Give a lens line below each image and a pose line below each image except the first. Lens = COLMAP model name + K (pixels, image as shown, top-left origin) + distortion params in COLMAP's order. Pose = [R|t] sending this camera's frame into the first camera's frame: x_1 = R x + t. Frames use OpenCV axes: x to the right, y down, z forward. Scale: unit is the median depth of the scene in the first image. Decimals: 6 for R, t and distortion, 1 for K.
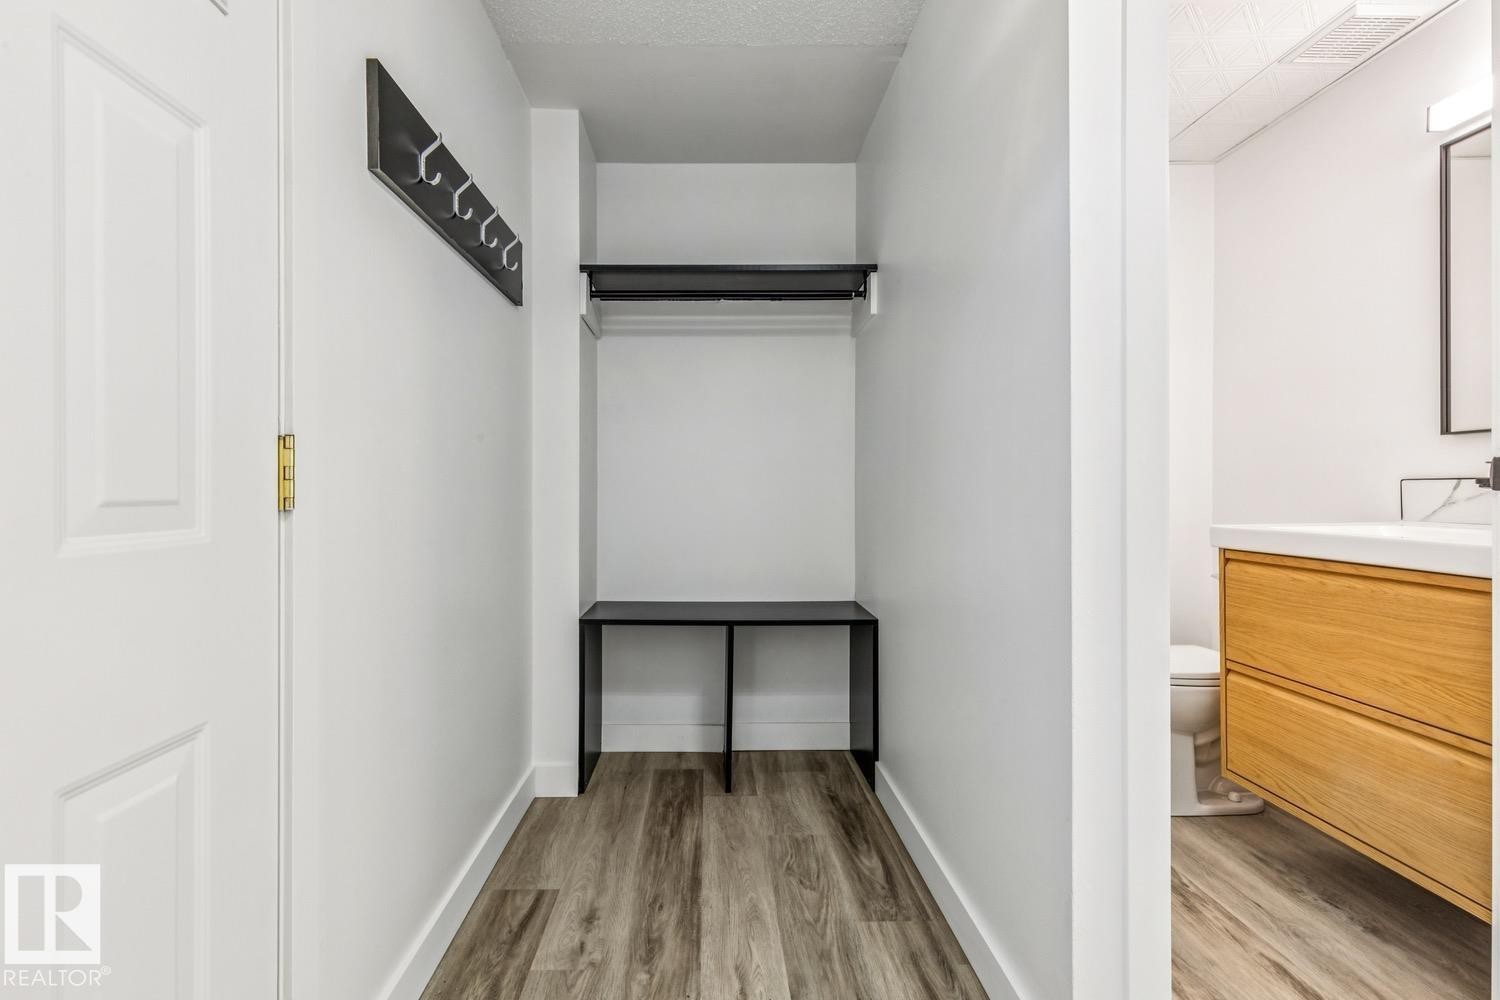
lens RADIAL K [[693.2, 0, 716.5], [0, 693.2, 492.2], [0, 0, 1]] dist [0.005310, 0.000963]
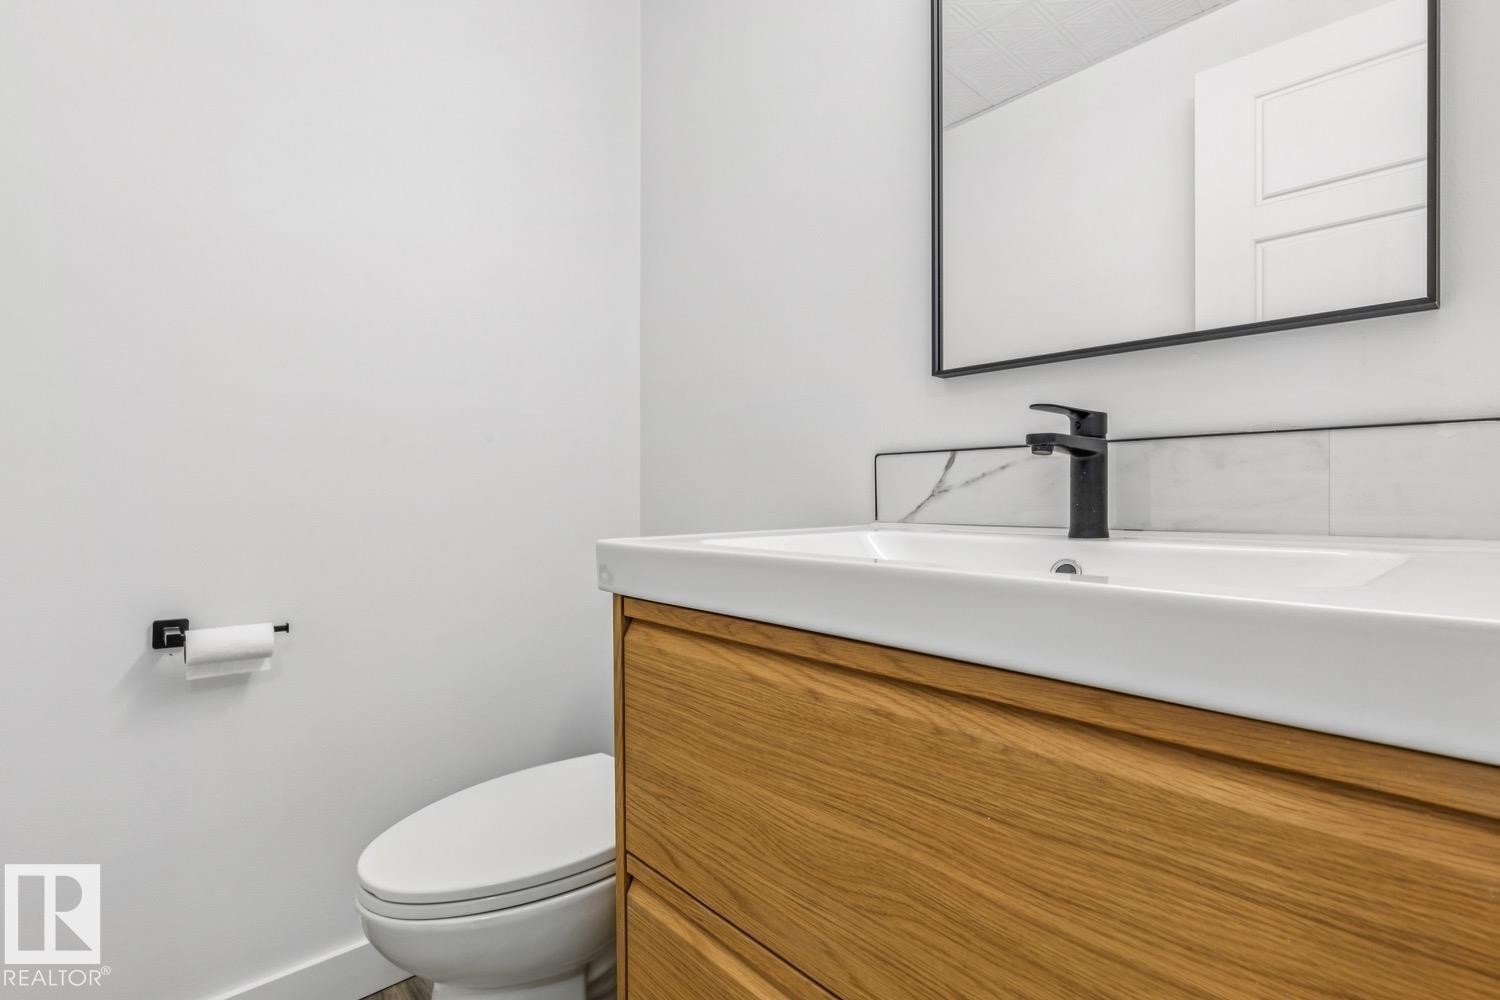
lens RADIAL K [[693.2, 0, 751.4], [0, 693.2, 501.2], [0, 0, 1]] dist [0.005310, 0.000963]
pose [[0.742771, 0.001775, 0.669543, 0.568986], [-0.001407, 0.999998, -0.001090, 0.026529], [-0.669544, -0.000133, 0.742772, 0.712302]]
